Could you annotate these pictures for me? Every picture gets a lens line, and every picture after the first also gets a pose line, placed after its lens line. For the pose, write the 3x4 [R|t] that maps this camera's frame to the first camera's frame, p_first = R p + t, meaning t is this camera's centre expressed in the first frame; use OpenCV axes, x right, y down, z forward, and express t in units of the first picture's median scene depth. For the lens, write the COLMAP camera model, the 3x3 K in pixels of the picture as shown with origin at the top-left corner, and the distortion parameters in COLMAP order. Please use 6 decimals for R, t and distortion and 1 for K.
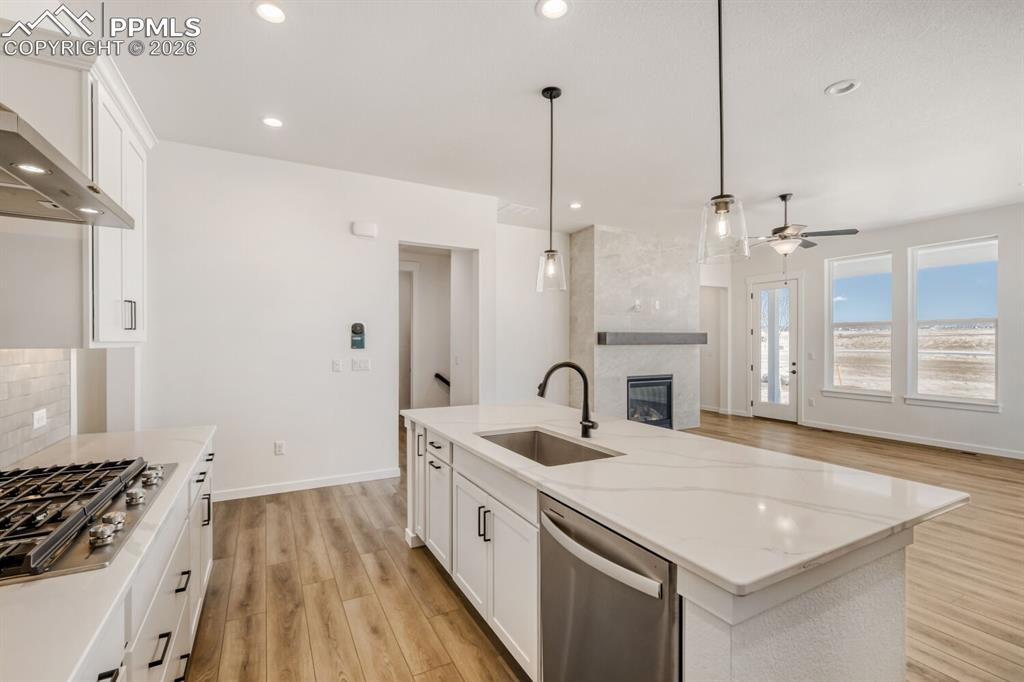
lens RADIAL K [[454.4, 0, 506.7], [0, 454.4, 346.6], [0, 0, 1]] dist [-0.003893, 0.000160]
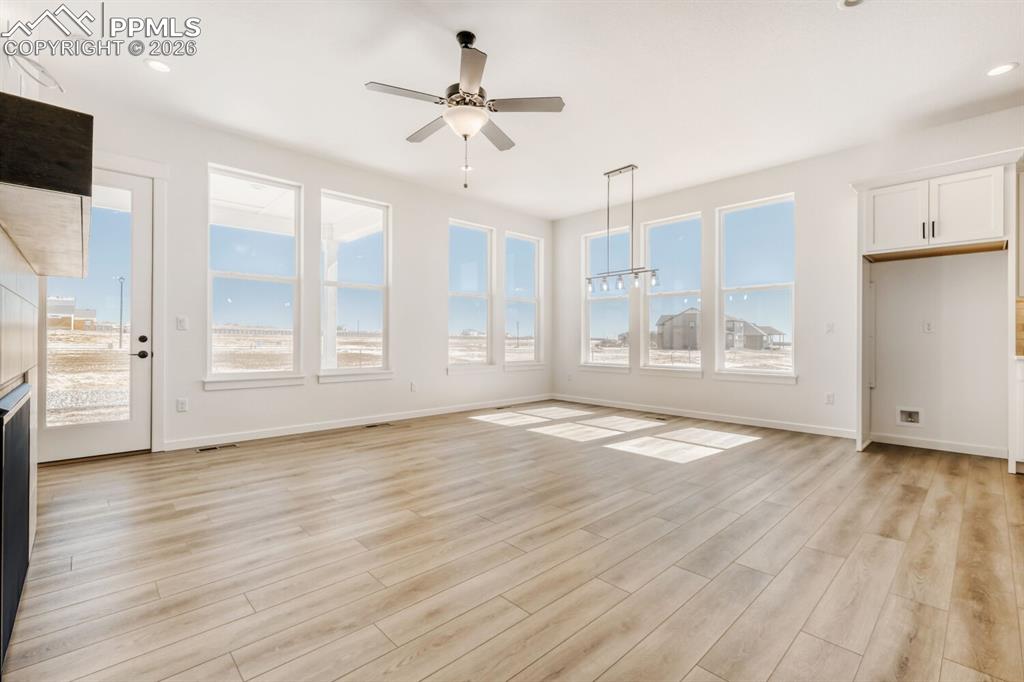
lens RADIAL K [[453.1, 0, 508.7], [0, 453.1, 337.1], [0, 0, 1]] dist [-0.002133, 0.000179]
pose [[-0.264896, 0.002356, 0.964274, 0.022727], [0.006556, 0.999978, -0.000642, 0.046176], [-0.964255, 0.006151, -0.264906, 0.856611]]
